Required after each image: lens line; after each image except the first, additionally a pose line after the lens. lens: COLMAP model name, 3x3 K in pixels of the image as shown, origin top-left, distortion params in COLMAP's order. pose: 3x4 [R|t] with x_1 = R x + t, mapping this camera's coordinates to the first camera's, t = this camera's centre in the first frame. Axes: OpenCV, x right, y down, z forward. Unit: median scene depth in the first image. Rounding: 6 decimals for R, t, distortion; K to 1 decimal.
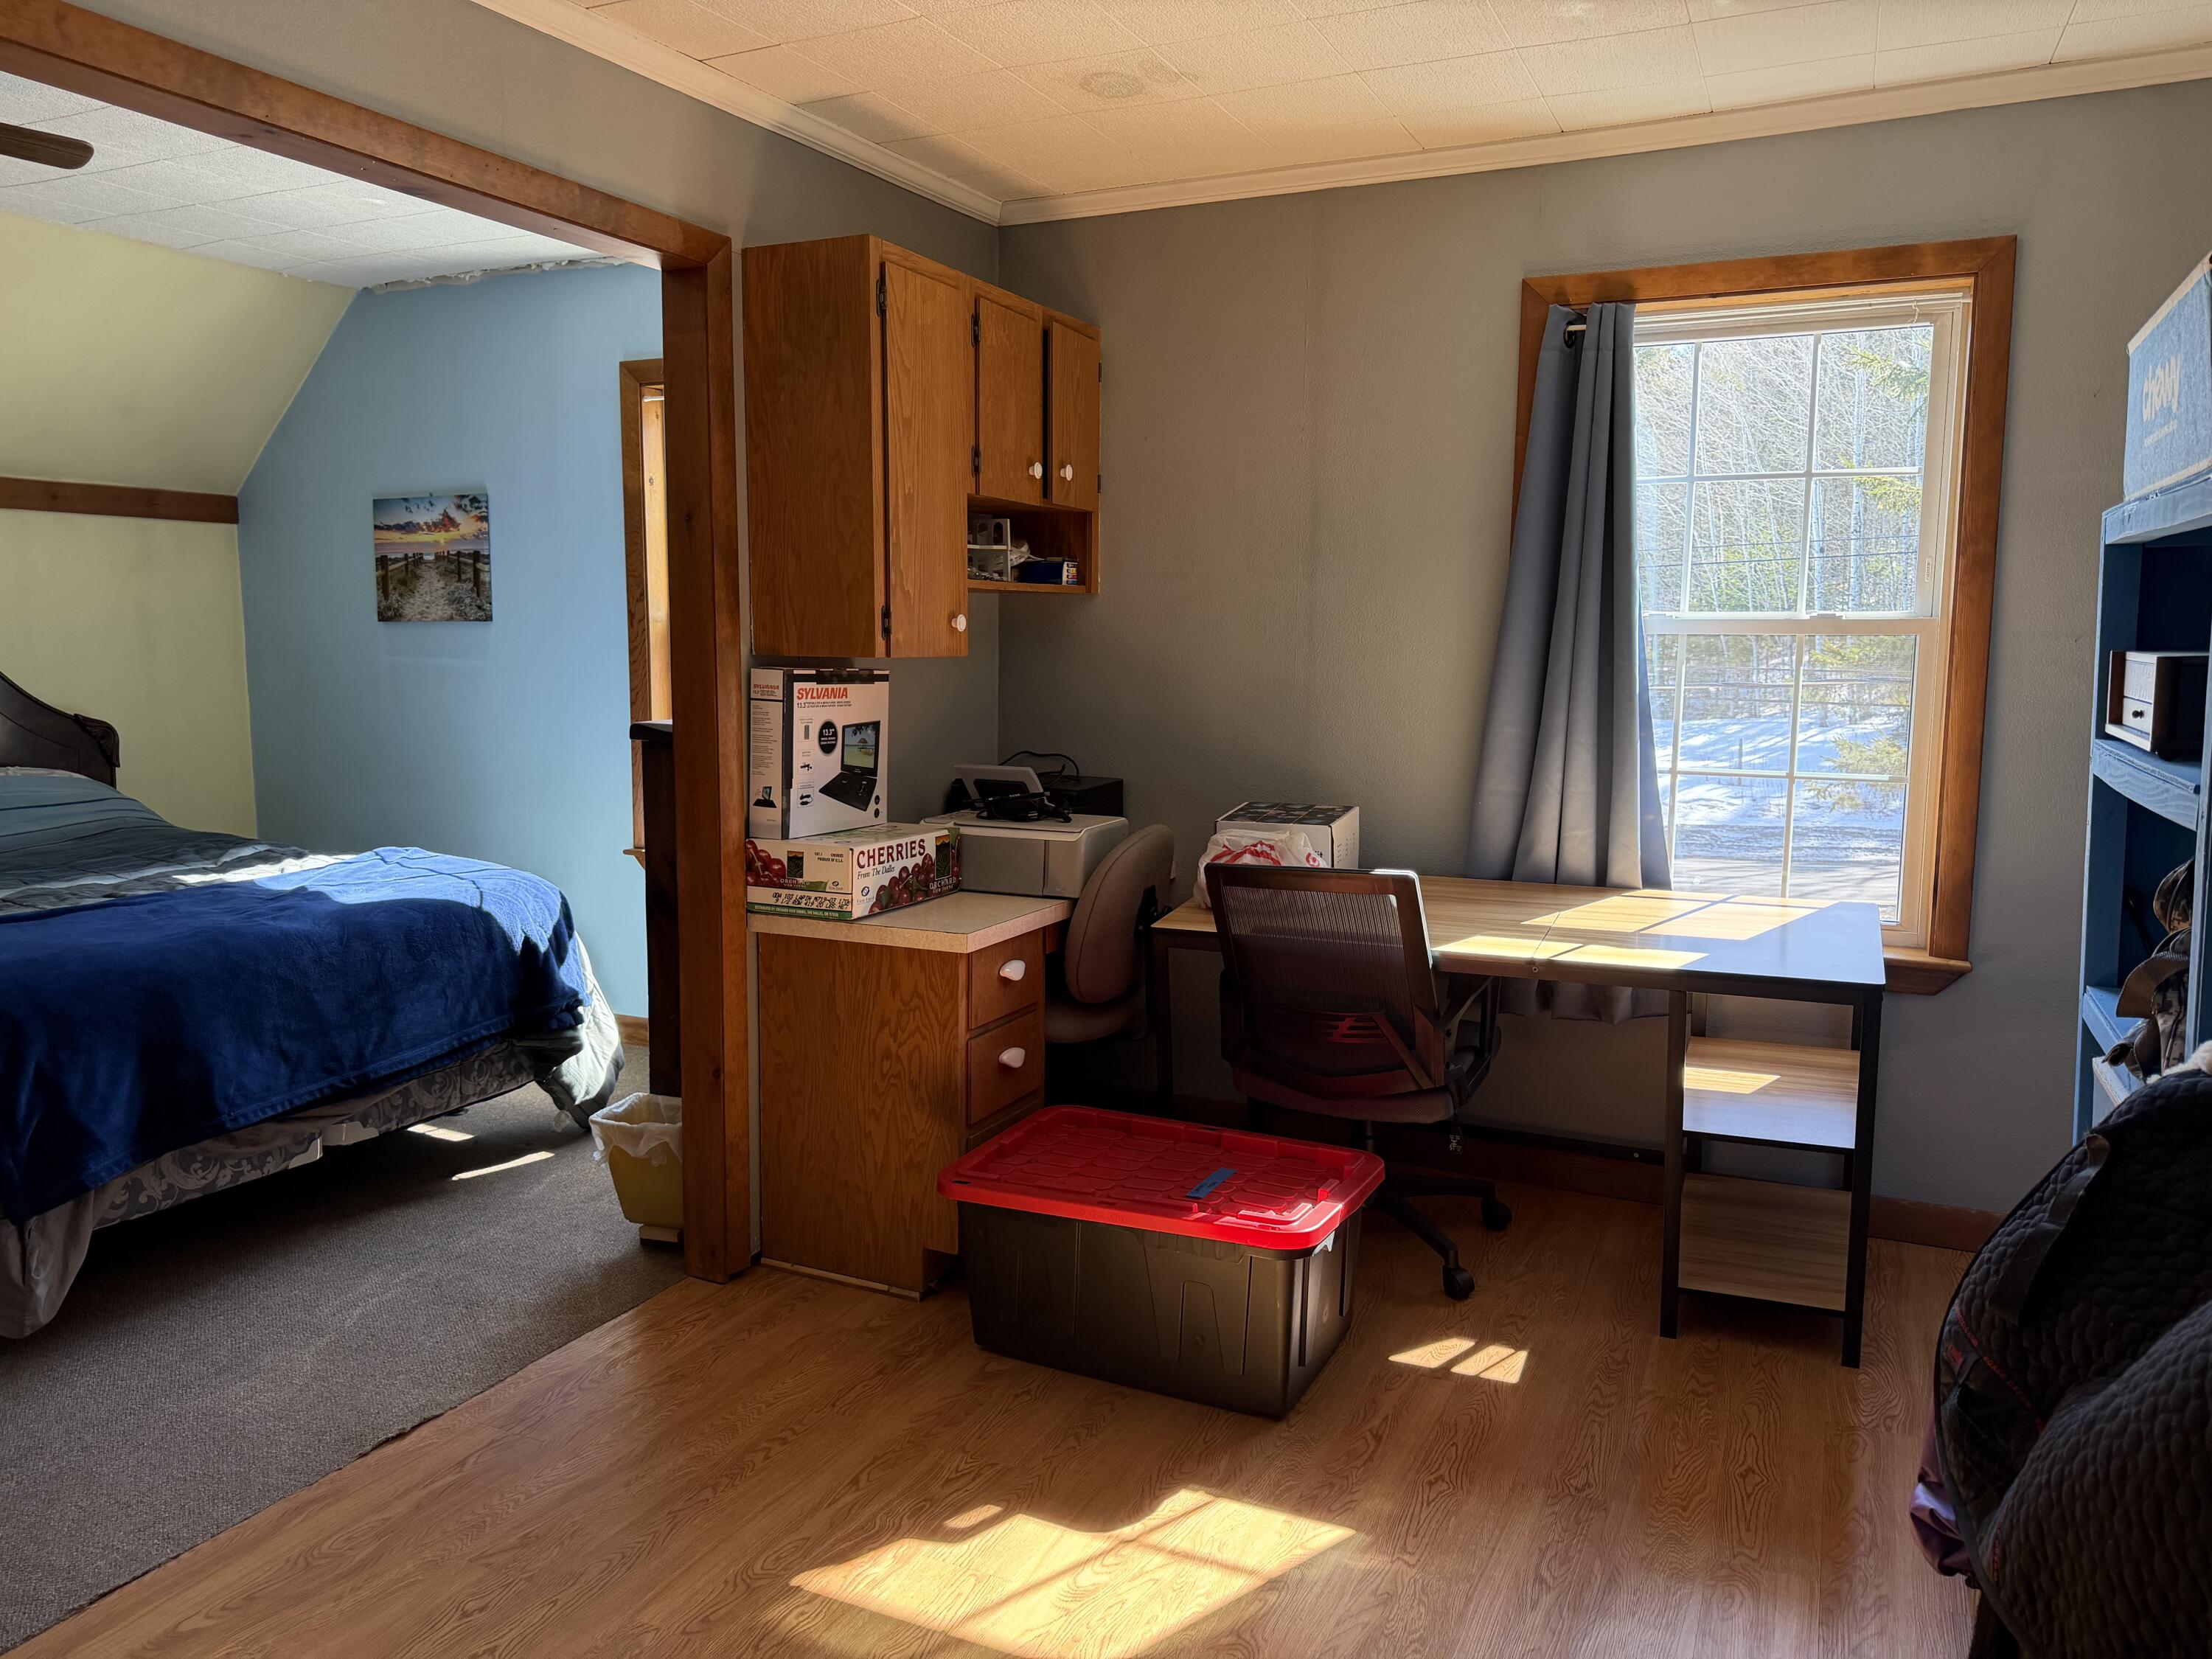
lens RADIAL K [[1568.6, 0, 1106.0], [0, 1568.6, 829.5], [0, 0, 1]] dist [0.079465, -0.000398]
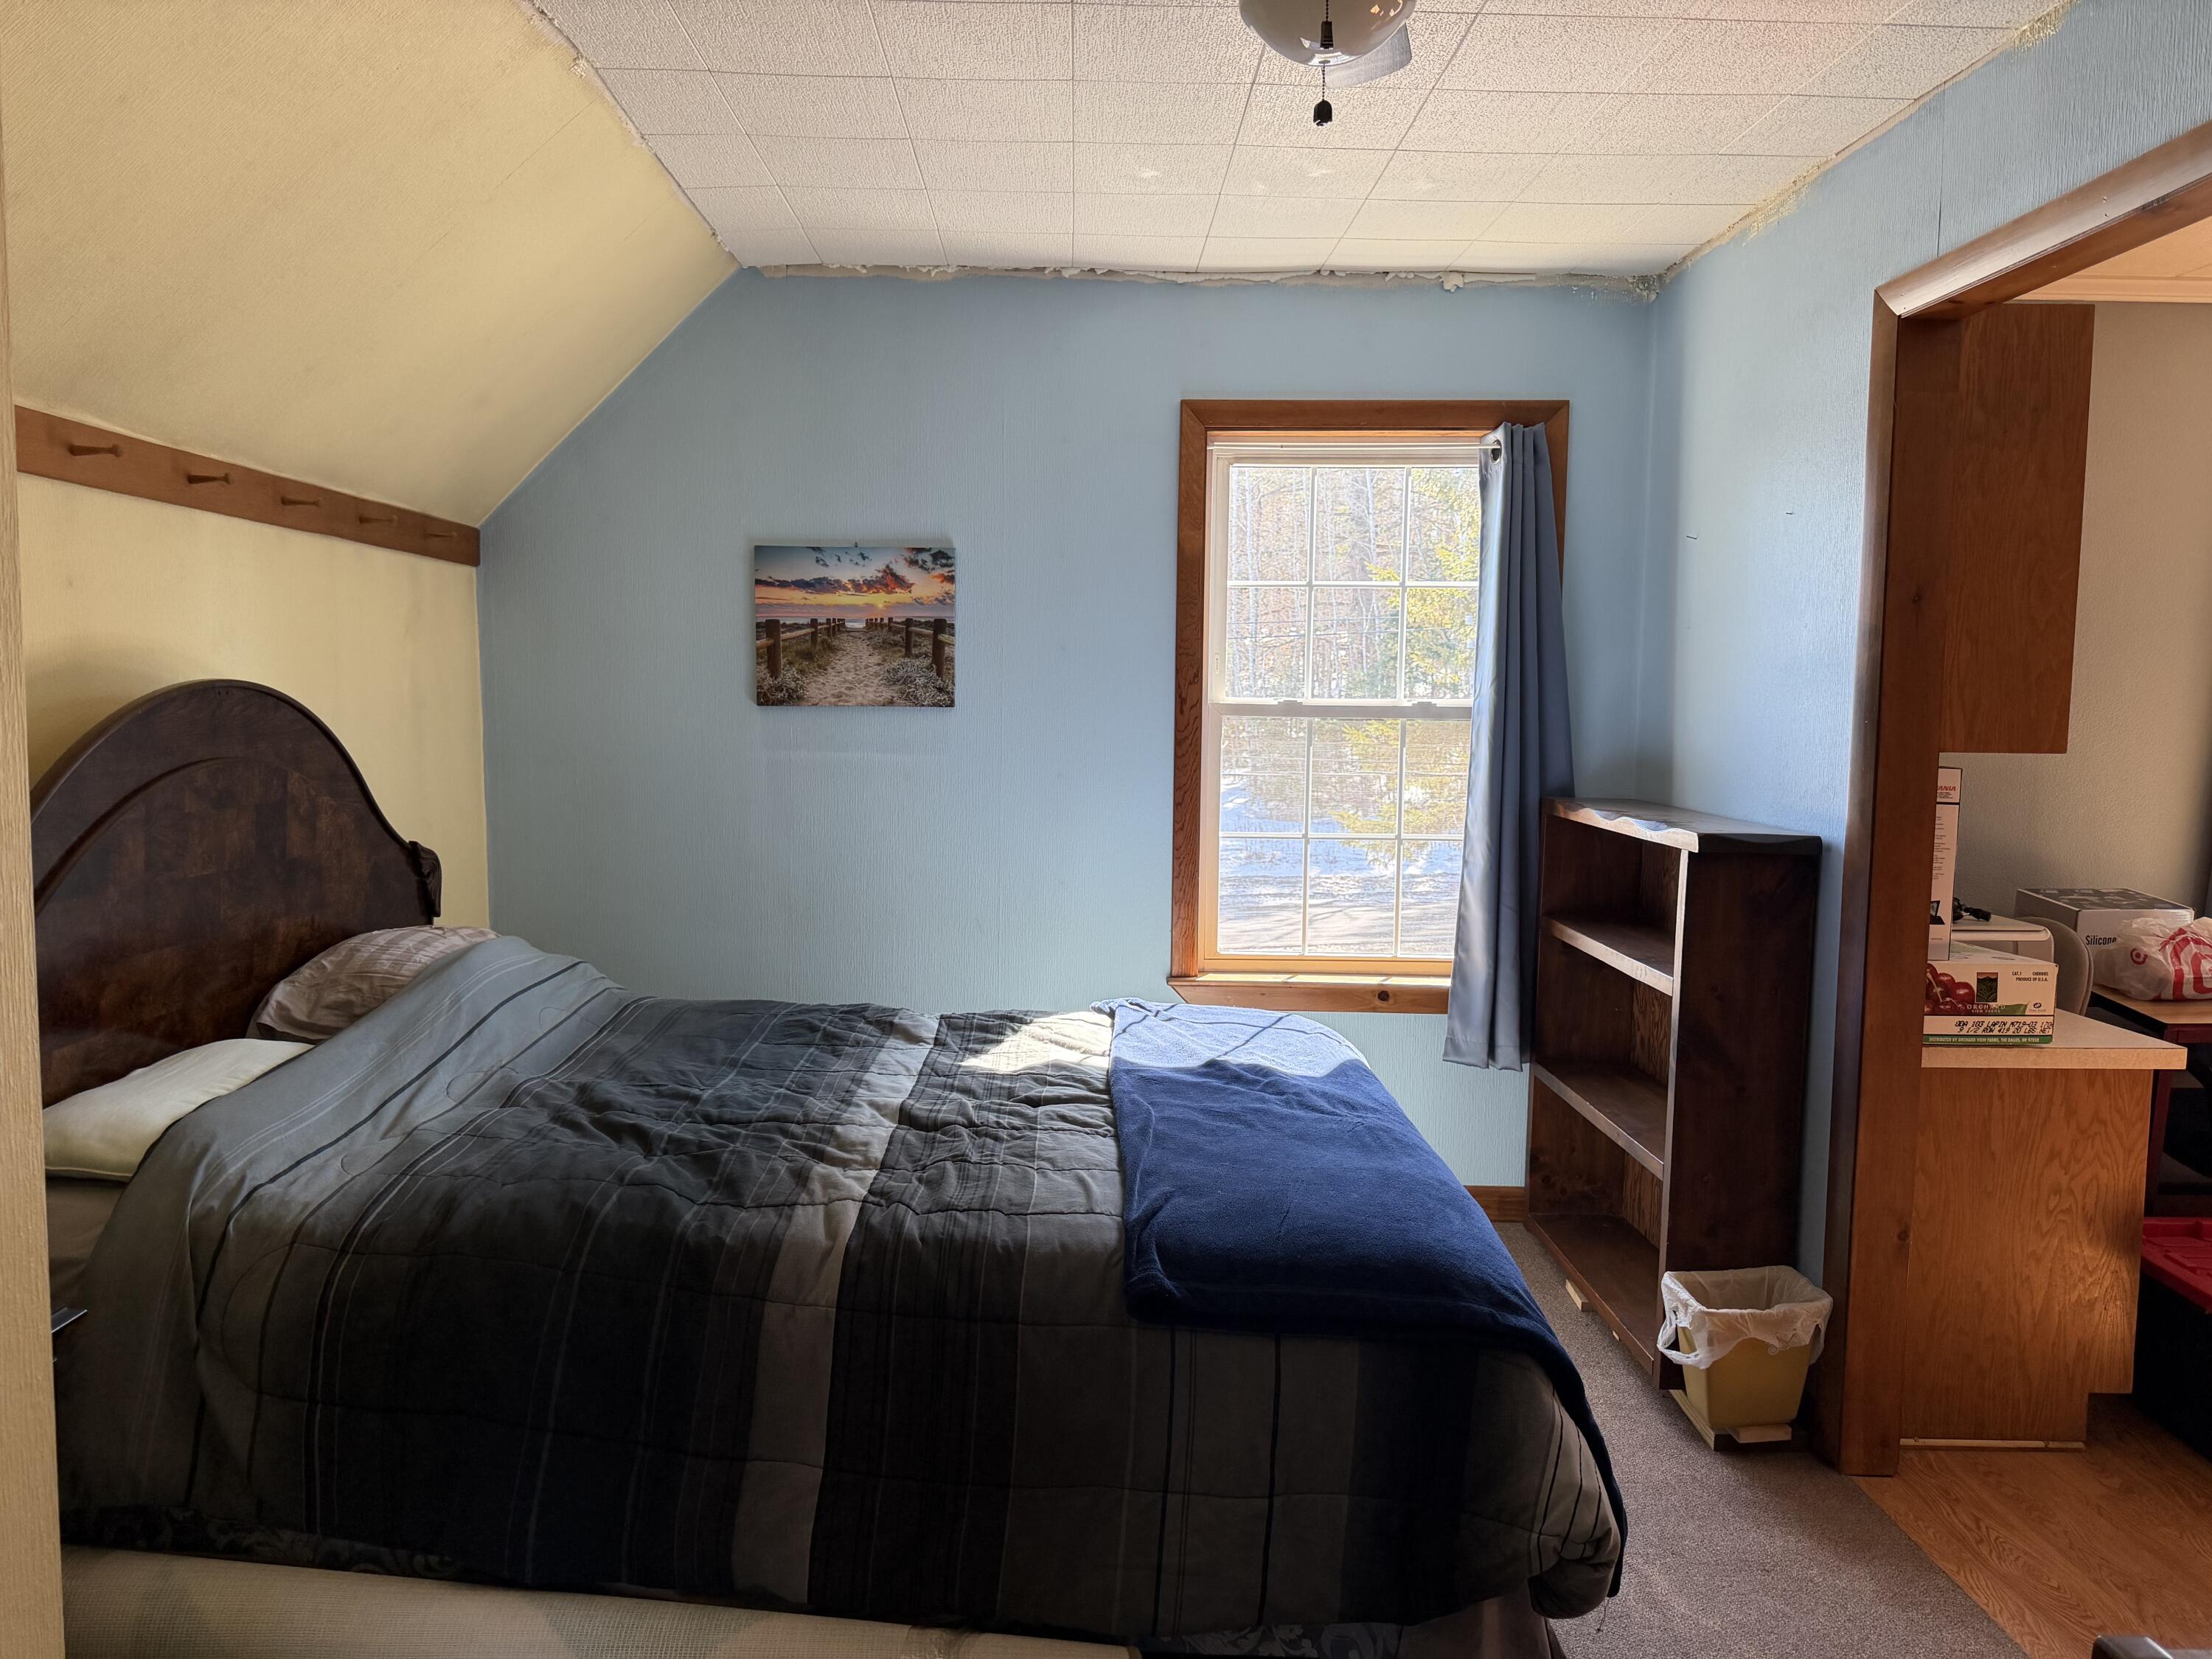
lens RADIAL K [[1489.7, 0, 1108.8], [0, 1489.7, 873.8], [0, 0, 1]] dist [0.142644, -0.128489]
pose [[0.886738, -0.042708, 0.460295, -0.671015], [0.048908, 0.998802, -0.001546, -0.041954], [-0.459678, 0.023883, 0.887764, 0.296744]]
